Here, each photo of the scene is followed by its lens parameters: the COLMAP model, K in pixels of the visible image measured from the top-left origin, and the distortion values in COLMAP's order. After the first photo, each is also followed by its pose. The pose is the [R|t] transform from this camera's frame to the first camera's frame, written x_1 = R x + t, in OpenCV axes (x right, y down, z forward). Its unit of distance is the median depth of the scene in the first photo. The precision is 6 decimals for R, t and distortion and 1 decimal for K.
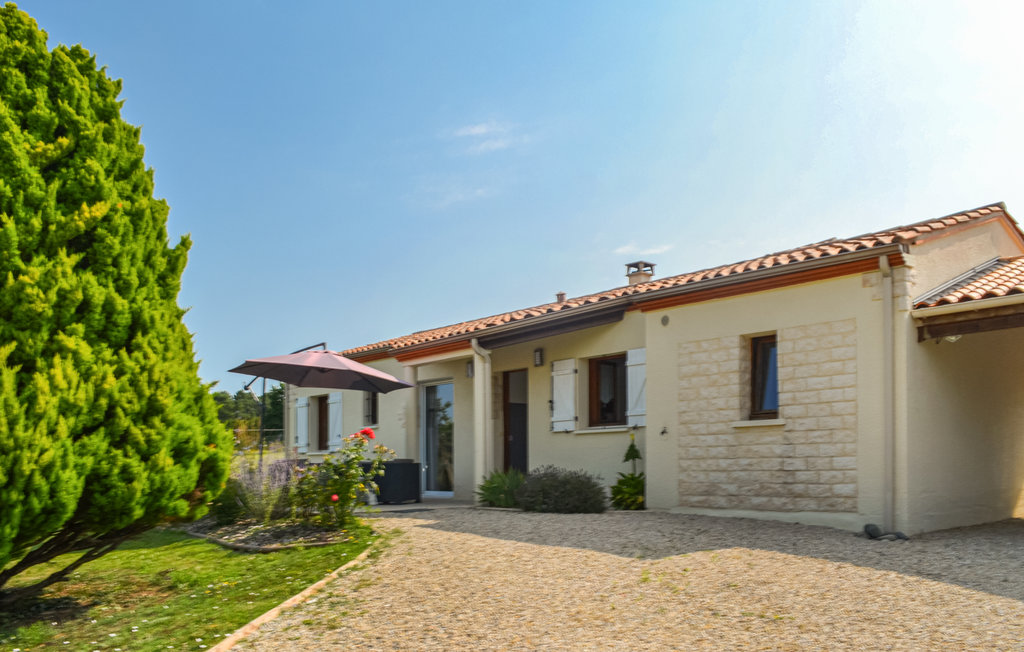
lens RADIAL K [[828.7, 0, 512.9], [0, 828.7, 423.6], [0, 0, 1]] dist [-0.047158, -0.006433]
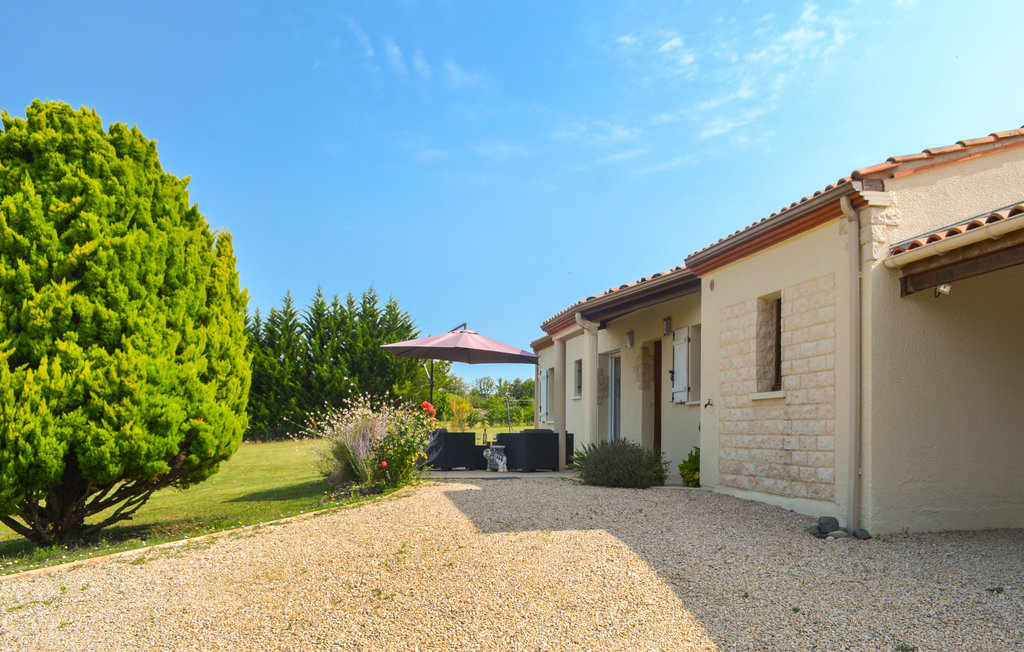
lens RADIAL K [[821.1, 0, 512.7], [0, 821.1, 372.0], [0, 0, 1]] dist [-0.040039, -0.005282]
pose [[0.875881, -0.019533, -0.482132, 0.758226], [0.010222, 0.999707, -0.021932, -0.014891], [0.482419, 0.014281, 0.875824, 0.147559]]
